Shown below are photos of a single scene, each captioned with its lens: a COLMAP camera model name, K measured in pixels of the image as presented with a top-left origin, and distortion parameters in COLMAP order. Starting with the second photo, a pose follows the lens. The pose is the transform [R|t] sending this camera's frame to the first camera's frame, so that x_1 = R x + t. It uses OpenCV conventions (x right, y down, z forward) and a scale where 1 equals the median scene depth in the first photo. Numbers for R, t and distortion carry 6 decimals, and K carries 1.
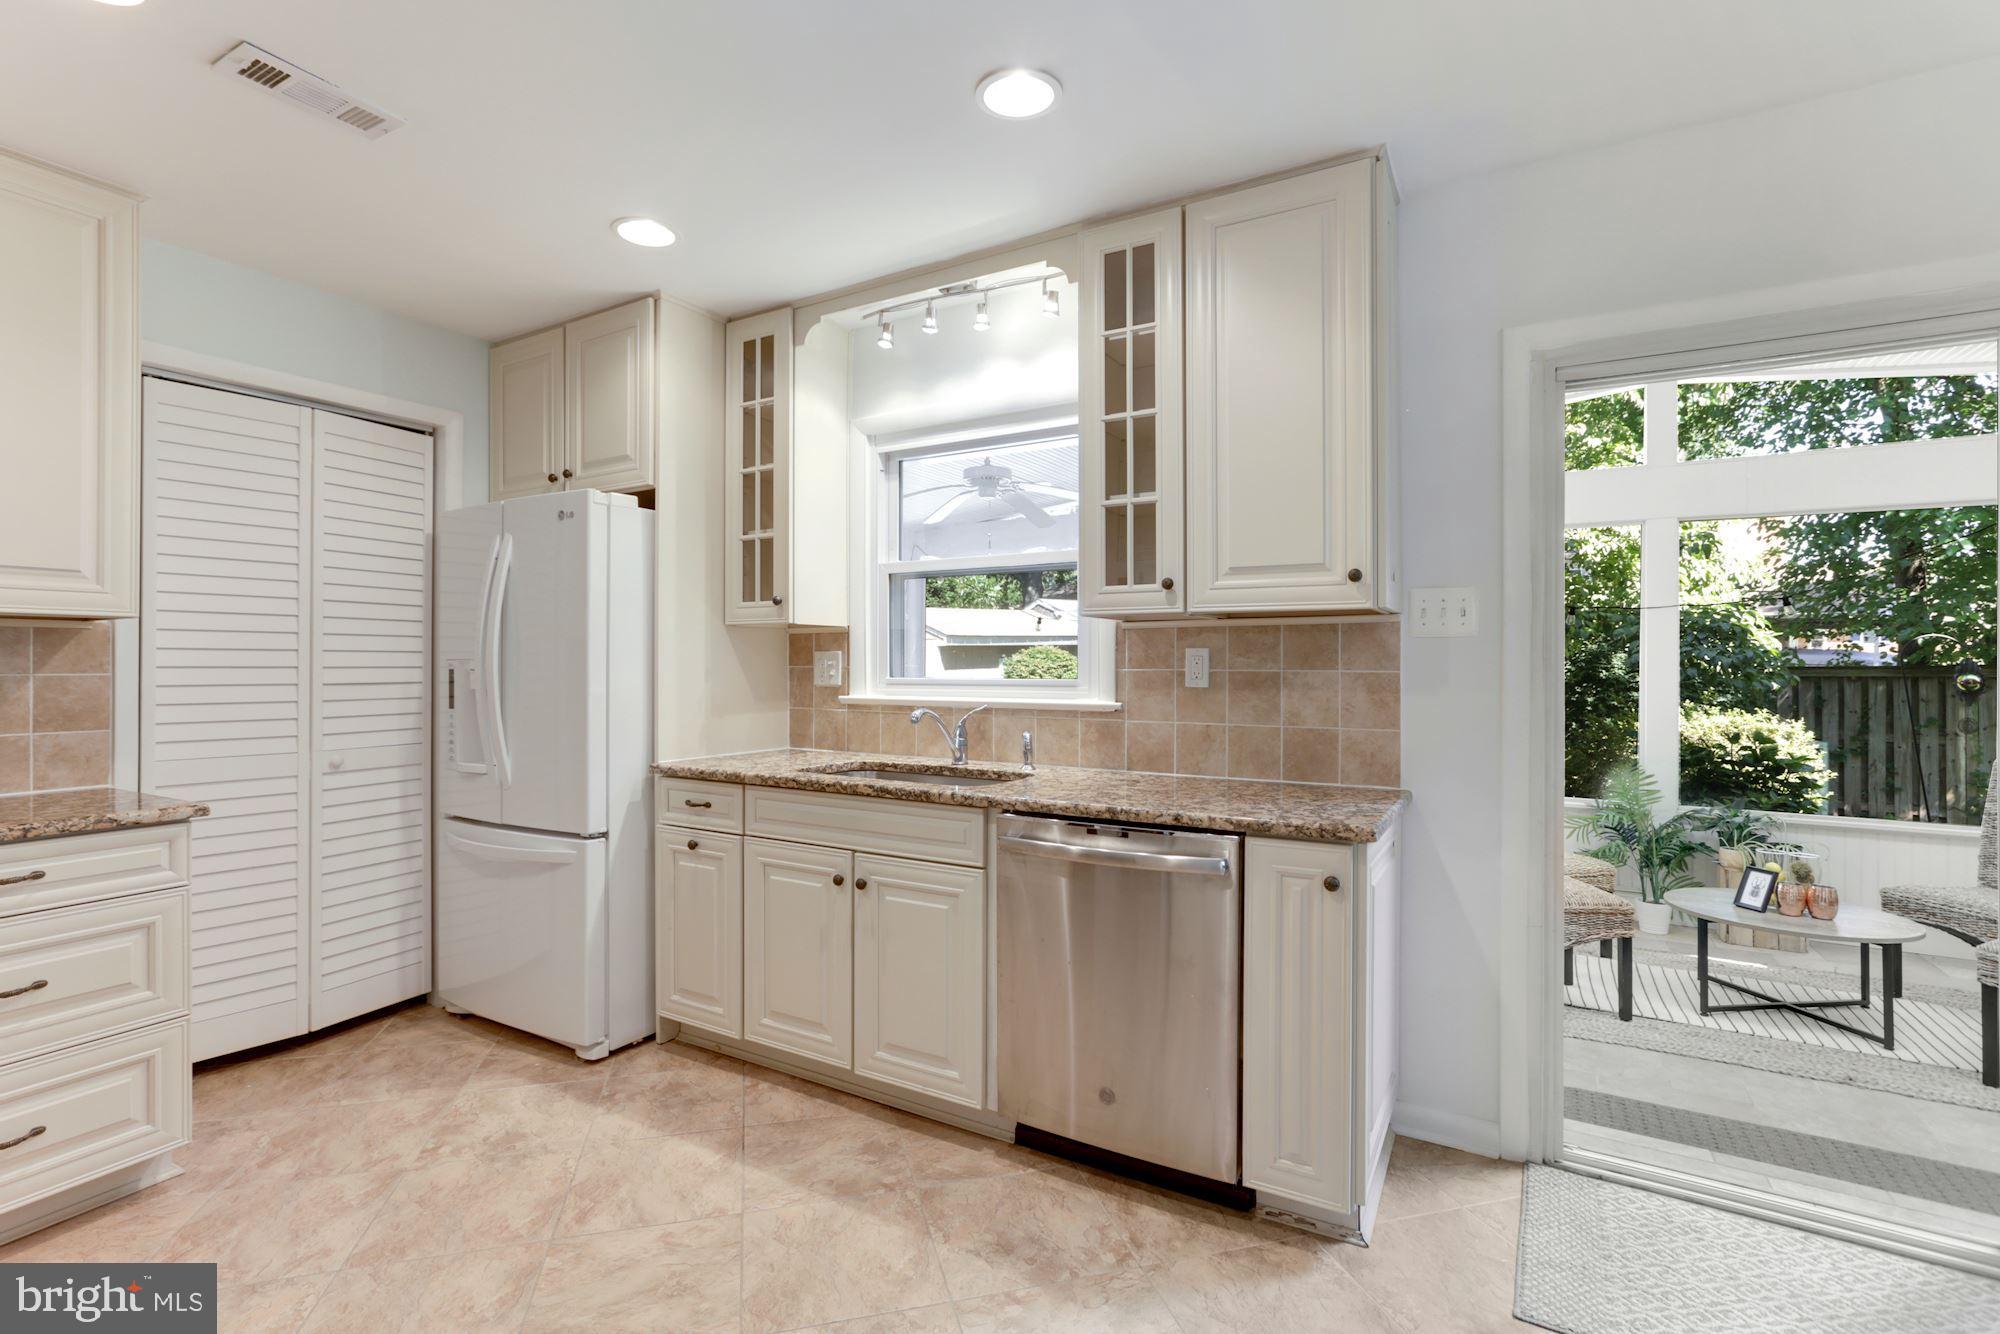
lens RADIAL K [[920.1, 0, 973.2], [0, 920.1, 652.1], [0, 0, 1]] dist [-0.035271, 0.026279]
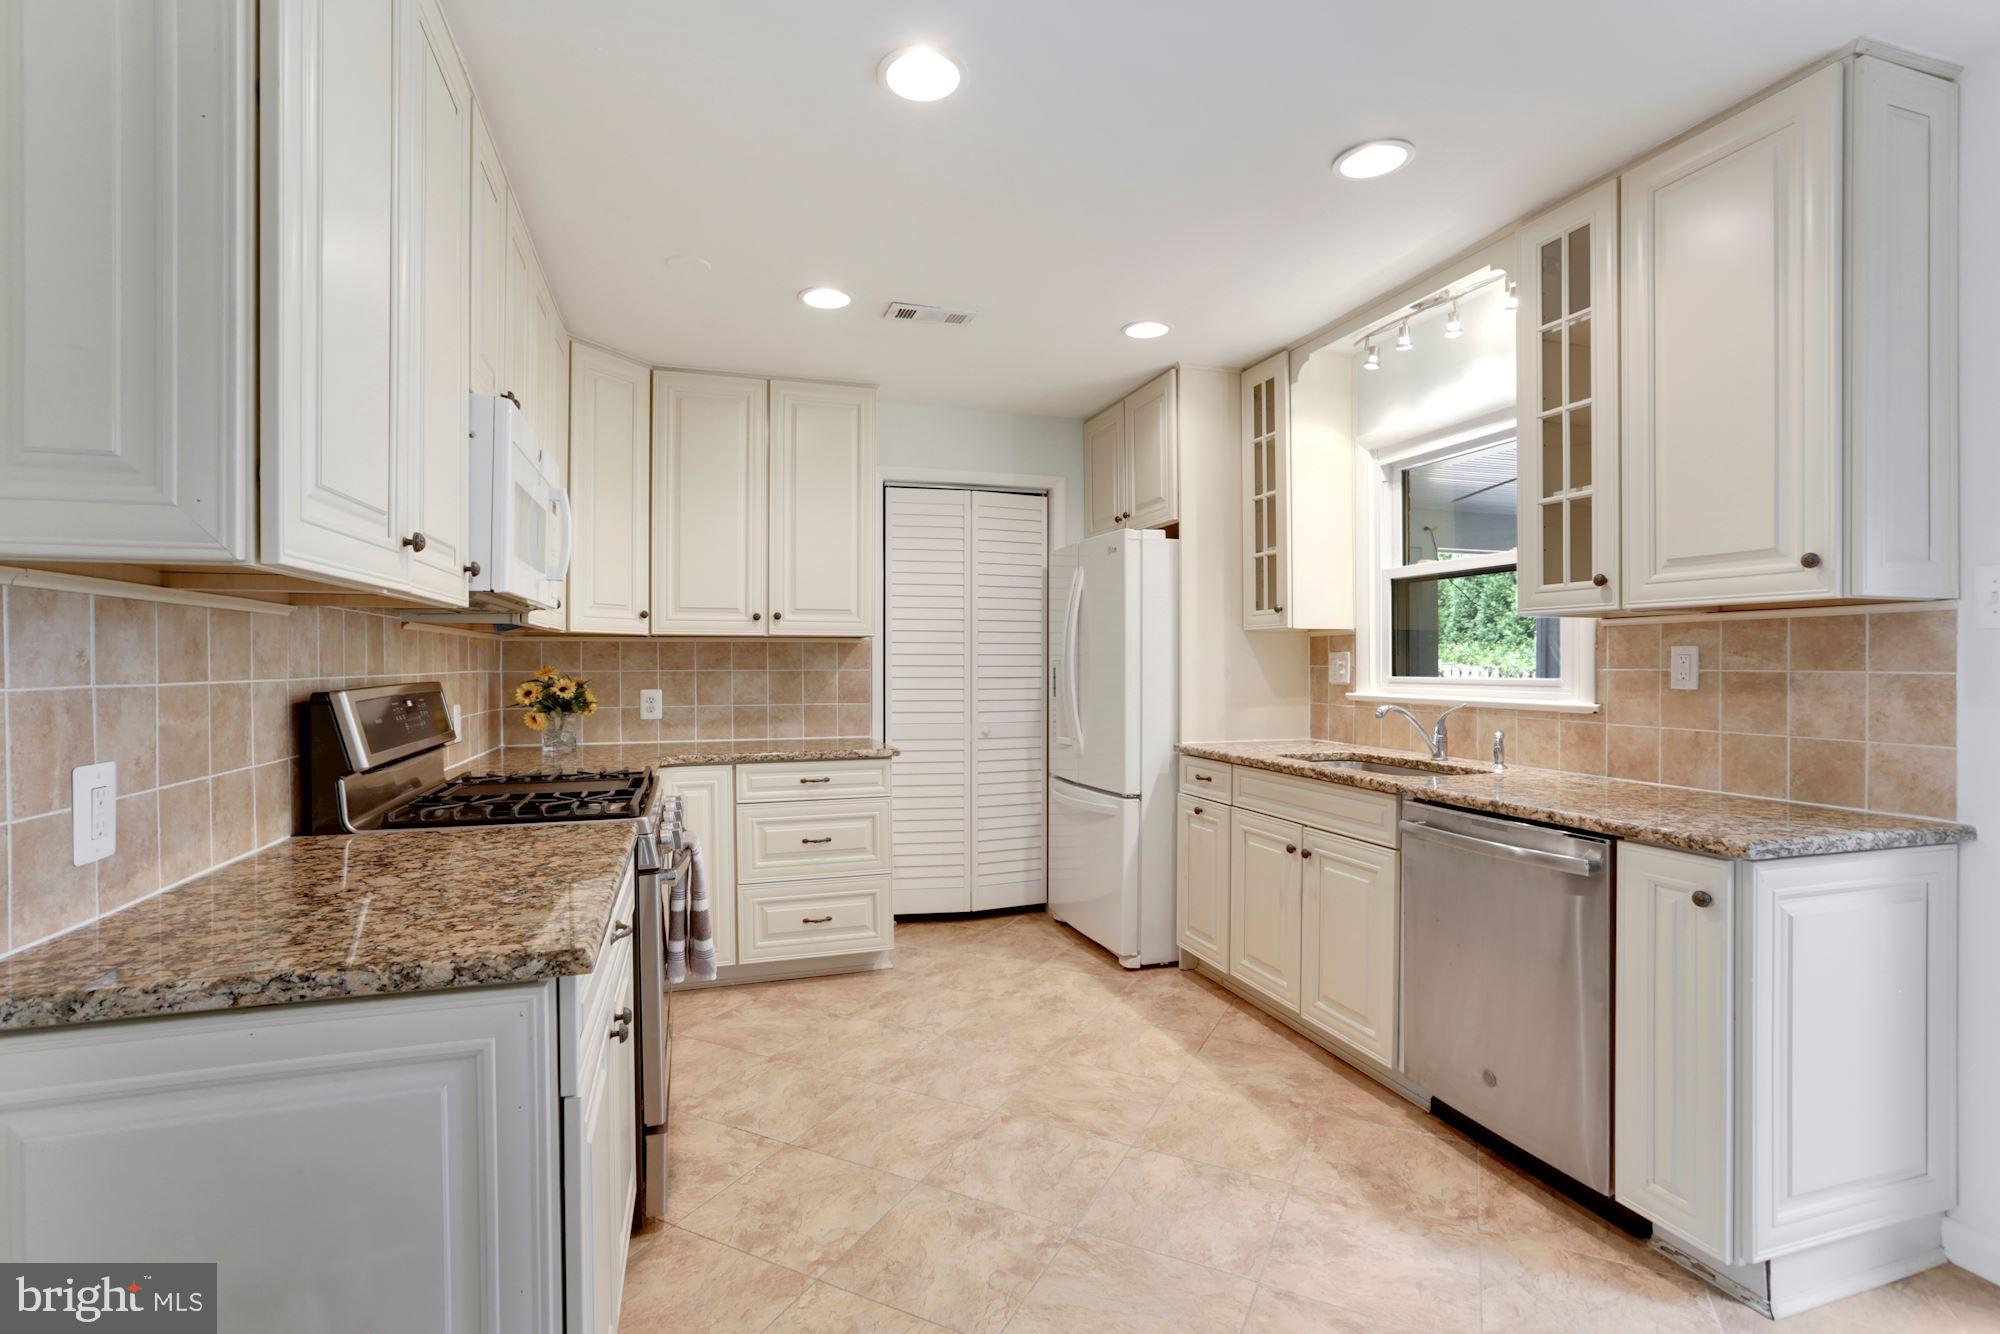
lens RADIAL K [[920.1, 0, 973.2], [0, 920.1, 652.1], [0, 0, 1]] dist [-0.035271, 0.026279]
pose [[0.744076, -0.008608, -0.668040, 0.324908], [0.008655, 0.999957, -0.003245, -0.001420], [0.668039, -0.003368, 0.744119, -0.132053]]
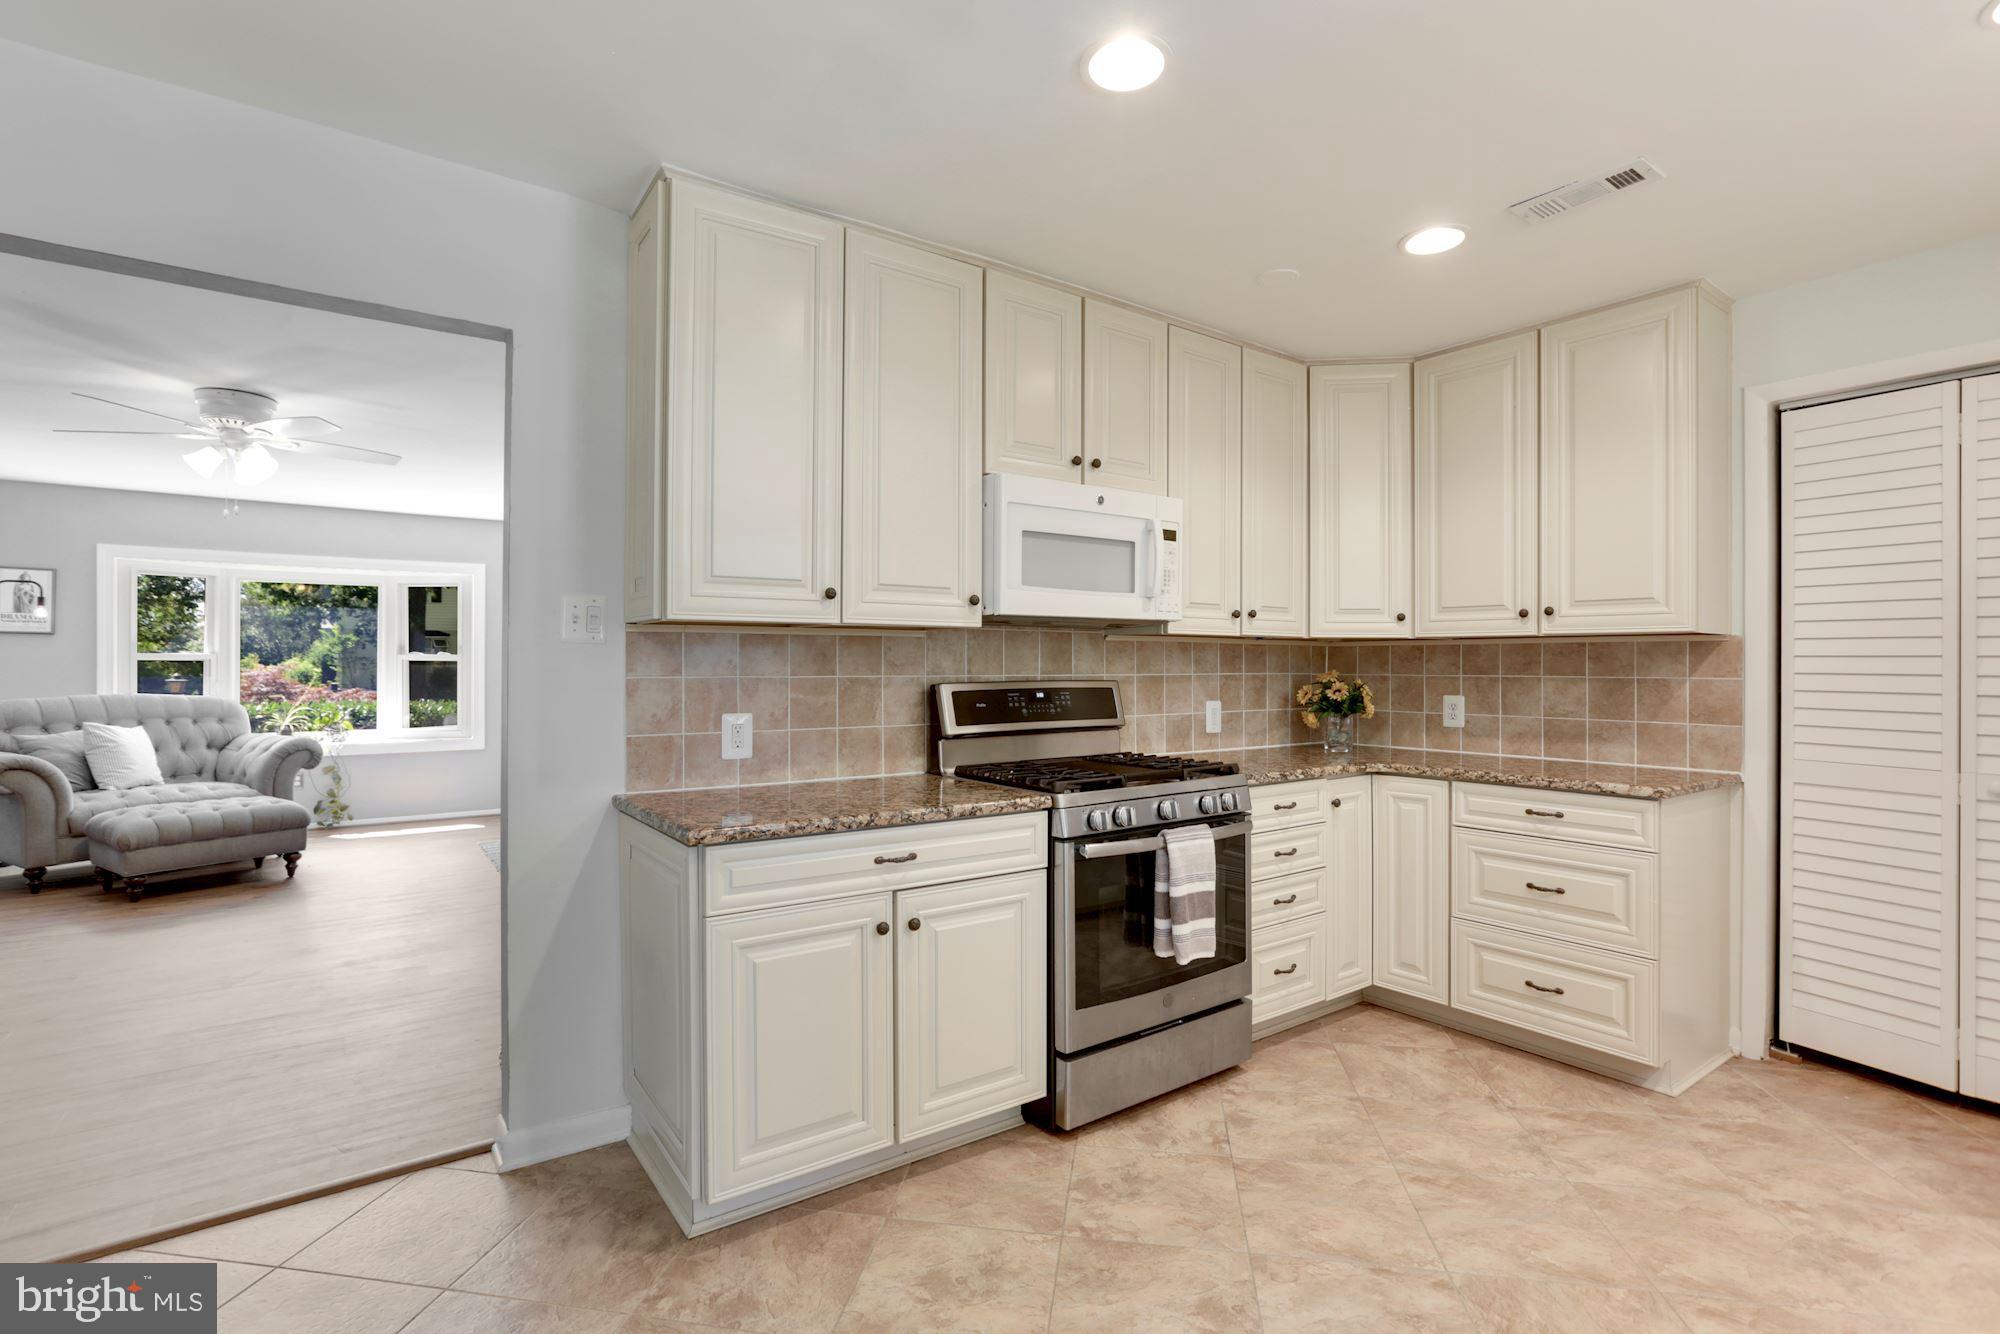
lens RADIAL K [[912.3, 0, 1004.5], [0, 912.3, 649.5], [0, 0, 1]] dist [-0.030984, 0.015150]
pose [[-0.372797, -0.015736, -0.927779, 0.489896], [0.006987, 0.999780, -0.019765, 0.002753], [0.927886, -0.013851, -0.372606, 0.553757]]
